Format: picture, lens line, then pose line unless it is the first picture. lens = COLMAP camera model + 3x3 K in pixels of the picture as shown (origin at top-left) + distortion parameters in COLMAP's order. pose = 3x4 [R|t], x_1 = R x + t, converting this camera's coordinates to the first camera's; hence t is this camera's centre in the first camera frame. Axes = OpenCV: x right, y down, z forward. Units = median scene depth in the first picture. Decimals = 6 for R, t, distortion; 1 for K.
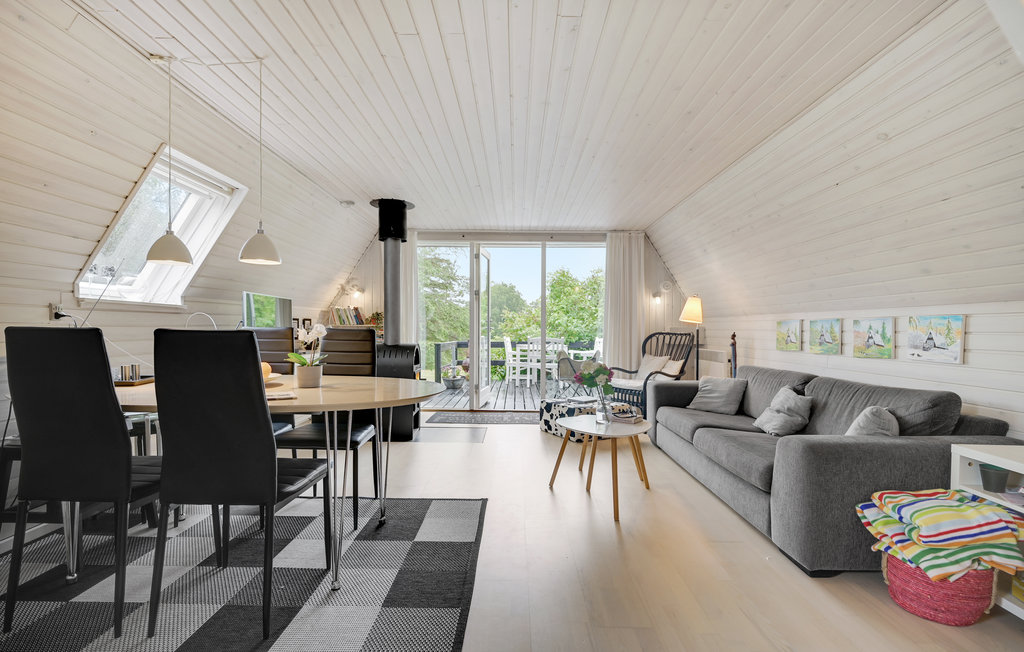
lens RADIAL K [[470.0, 0, 506.8], [0, 470.0, 340.8], [0, 0, 1]] dist [-0.003633, -0.000847]
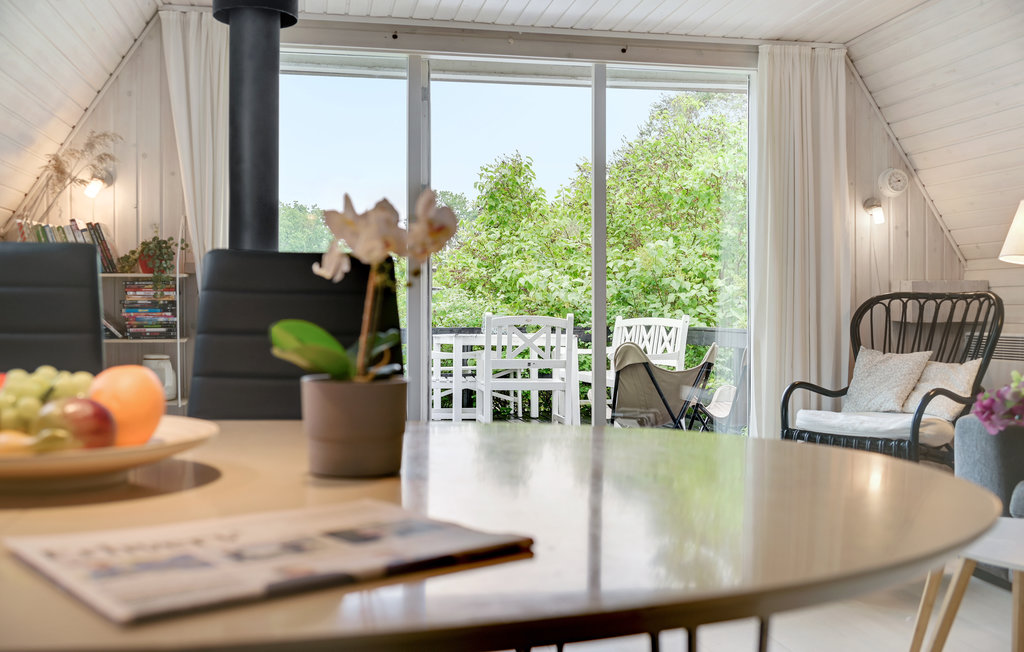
lens RADIAL K [[1056.5, 0, 512.6], [0, 1056.5, 318.4], [0, 0, 1]] dist [0.008603, 0.000000]
pose [[0.981074, -0.004997, 0.193566, -0.180877], [0.007942, 0.999864, -0.014442, 0.014399], [-0.193468, 0.015706, 0.980981, 0.178401]]
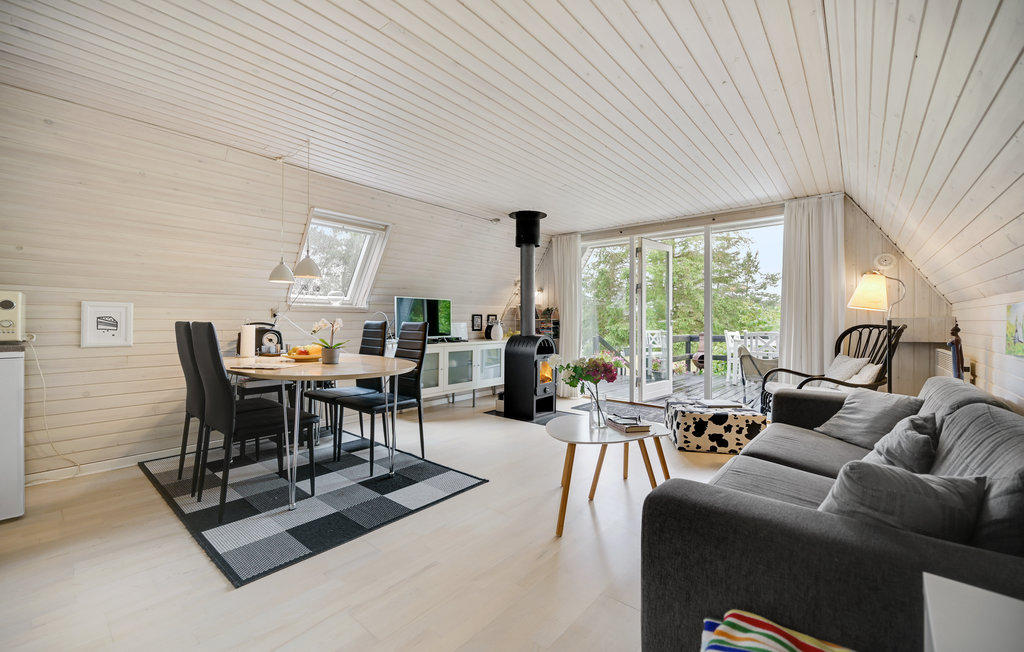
lens RADIAL K [[414.5, 0, 509.2], [0, 414.5, 322.4], [0, 0, 1]] dist [0.001692, 0.000072]
pose [[0.773413, -0.005821, -0.633876, 0.323935], [-0.011699, 0.999656, -0.023454, -0.000499], [0.633795, 0.025555, 0.773079, 0.159503]]
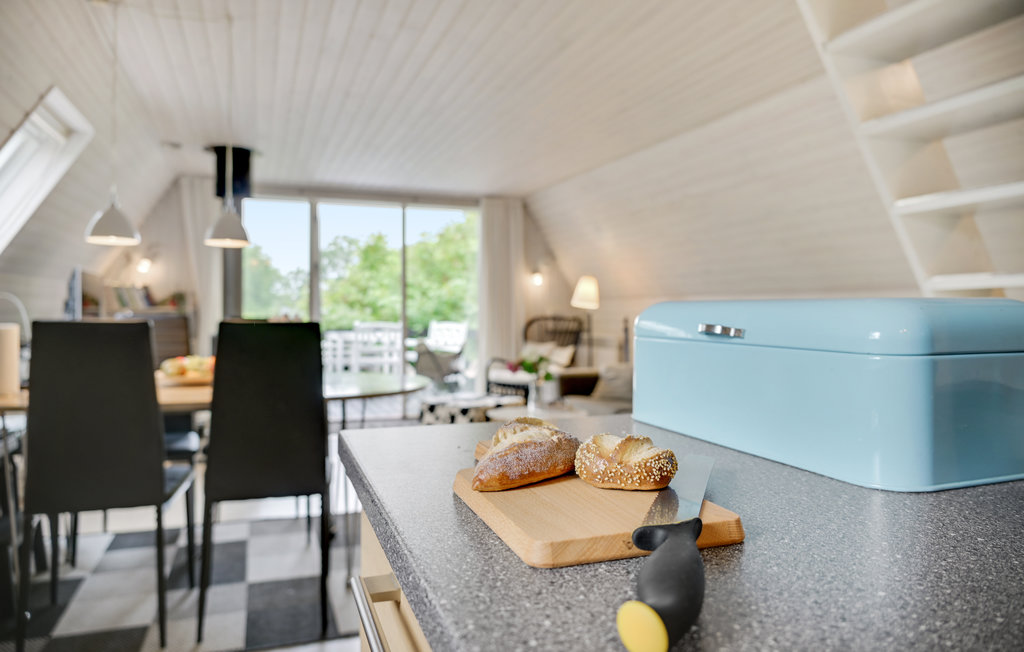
lens RADIAL K [[680.1, 0, 513.4], [0, 680.1, 321.6], [0, 0, 1]] dist [-0.012717, -0.002458]
pose [[0.930532, -0.009341, 0.366090, -0.193984], [0.012216, 0.999910, -0.005538, -0.002898], [-0.366006, 0.009626, 0.930563, -0.154934]]
